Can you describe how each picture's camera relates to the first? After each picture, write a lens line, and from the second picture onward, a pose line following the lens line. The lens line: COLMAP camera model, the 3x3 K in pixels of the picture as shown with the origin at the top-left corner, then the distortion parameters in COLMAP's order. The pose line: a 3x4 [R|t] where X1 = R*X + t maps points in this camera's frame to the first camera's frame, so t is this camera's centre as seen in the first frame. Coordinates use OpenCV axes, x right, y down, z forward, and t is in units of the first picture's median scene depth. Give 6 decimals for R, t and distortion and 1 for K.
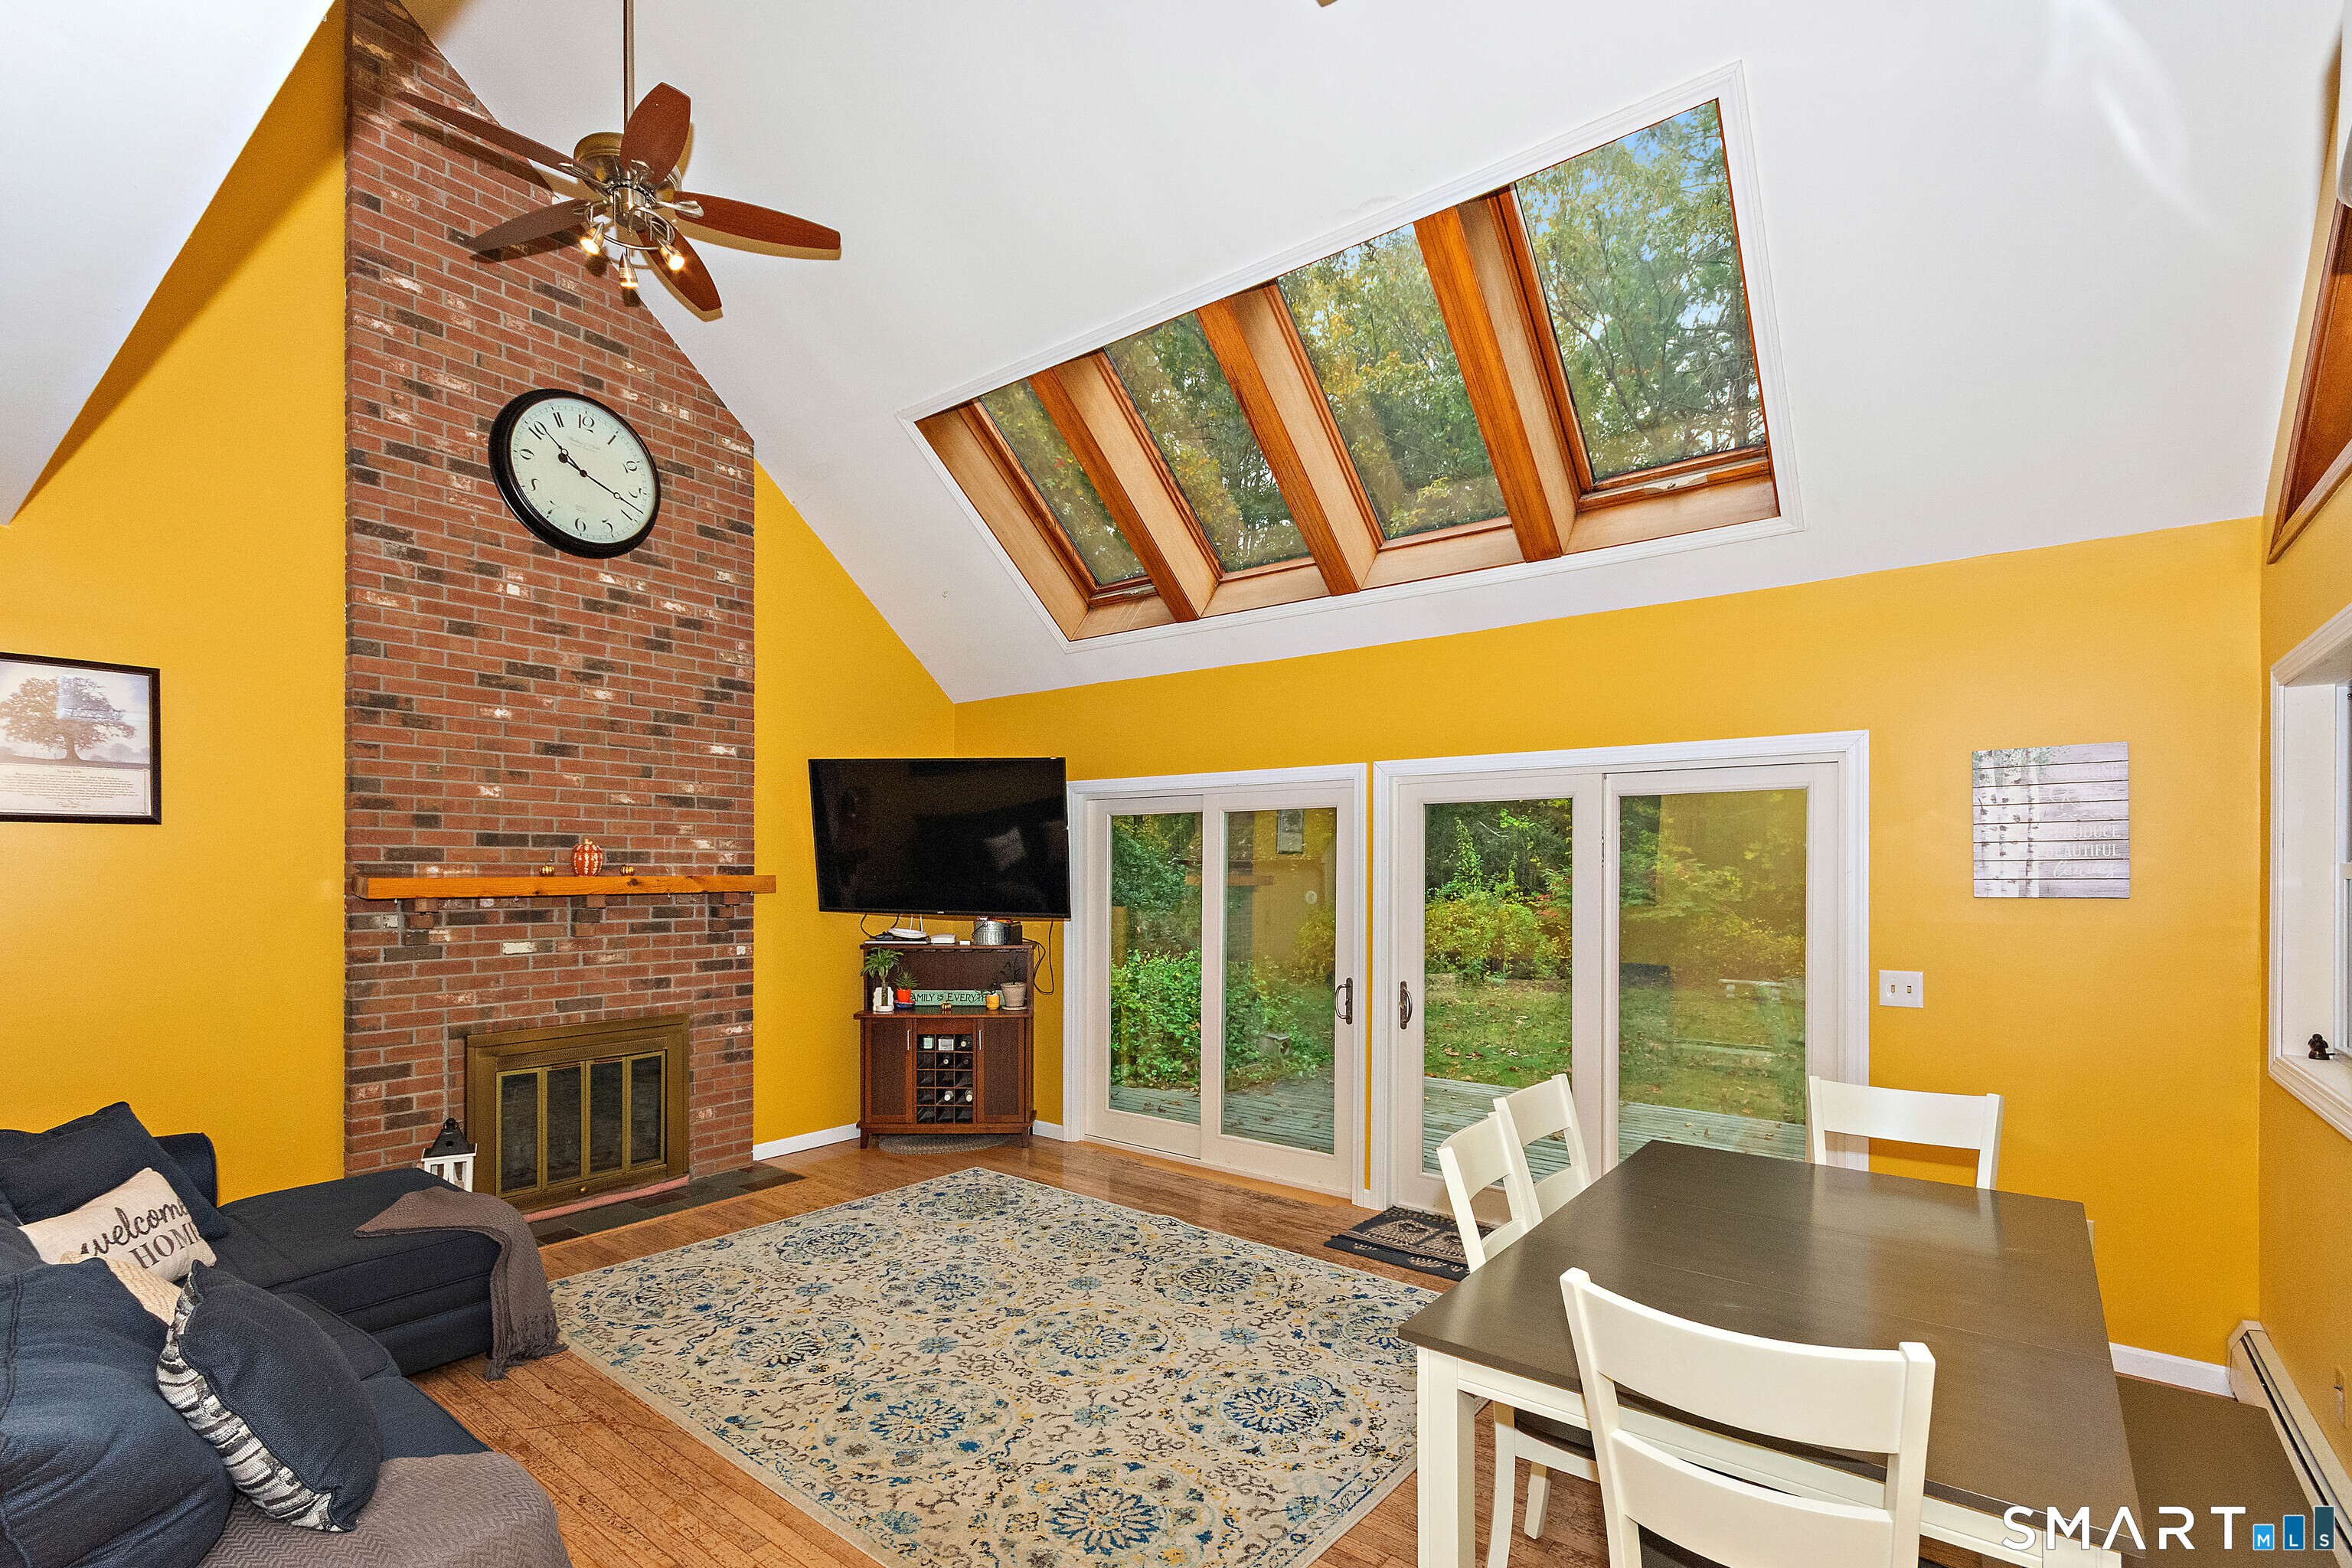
lens RADIAL K [[1063.8, 0, 1163.9], [0, 1063.8, 868.5], [0, 0, 1]] dist [0.001383, 0.000588]
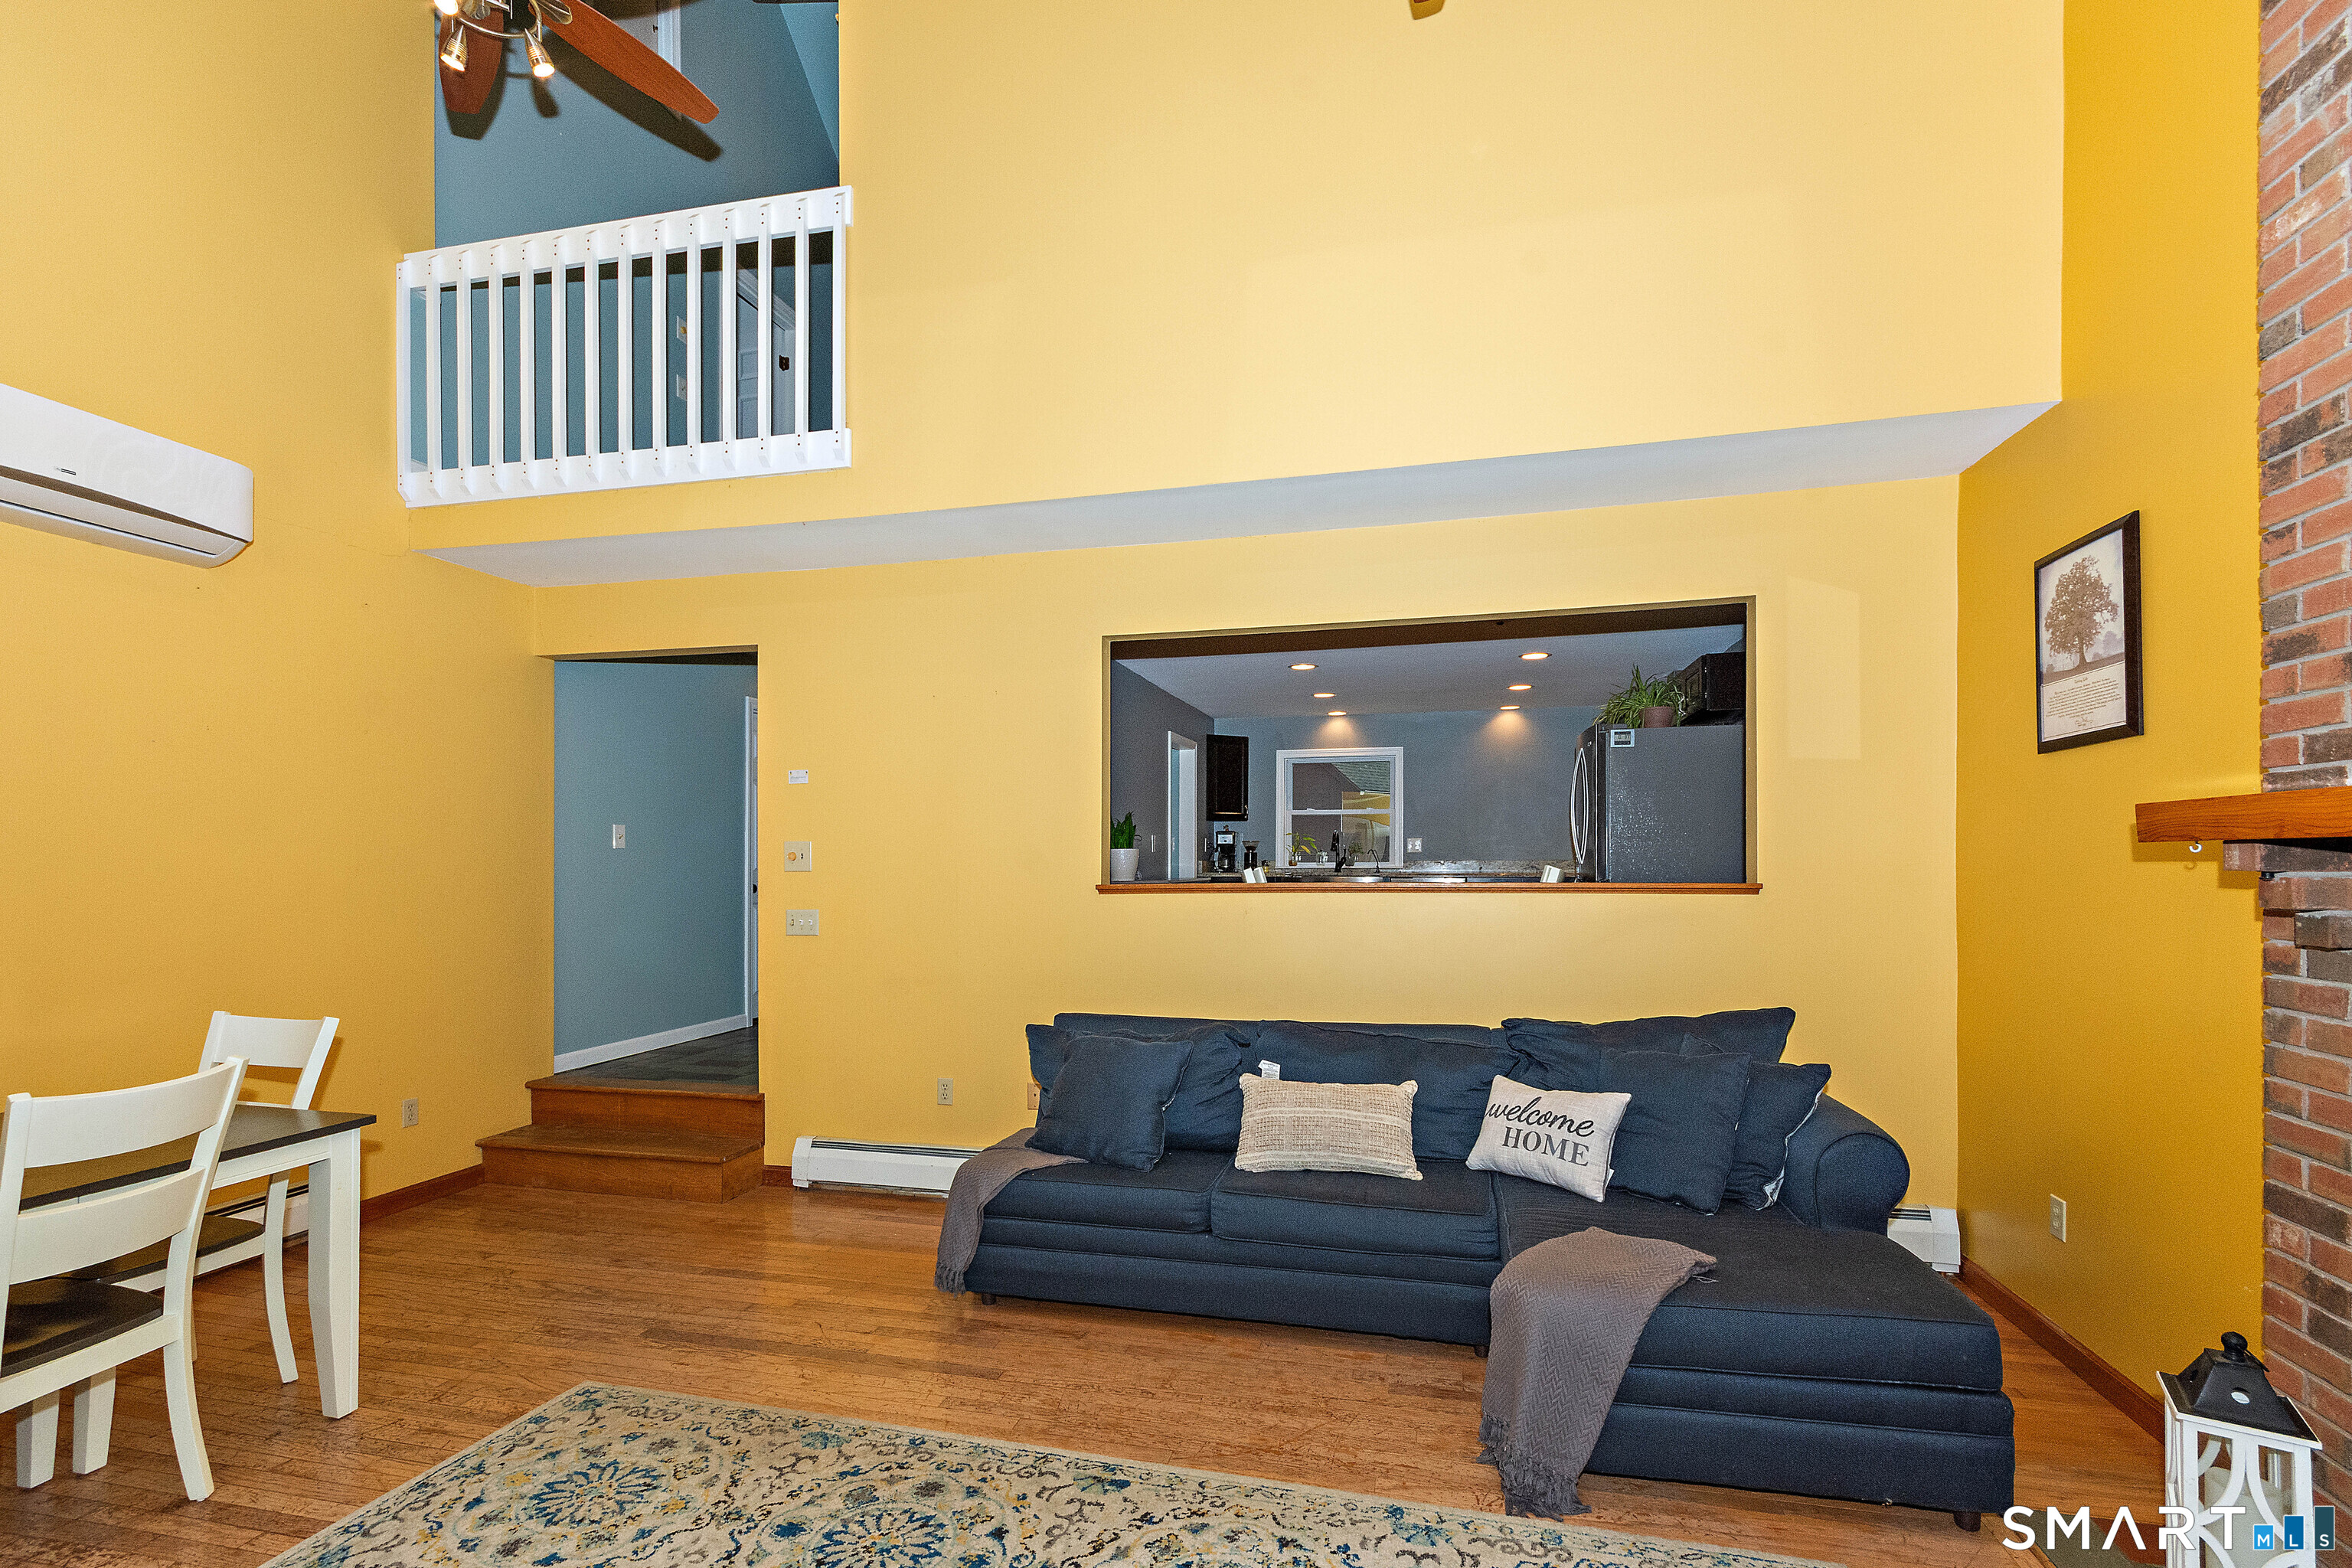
lens RADIAL K [[1052.0, 0, 1176.3], [0, 1052.0, 856.7], [0, 0, 1]] dist [0.003972, 0.000507]
pose [[-0.909313, -0.000363, -0.416112, -0.088912], [0.001874, 0.999986, -0.004969, 0.039308], [0.416108, -0.005298, -0.909300, 1.364237]]
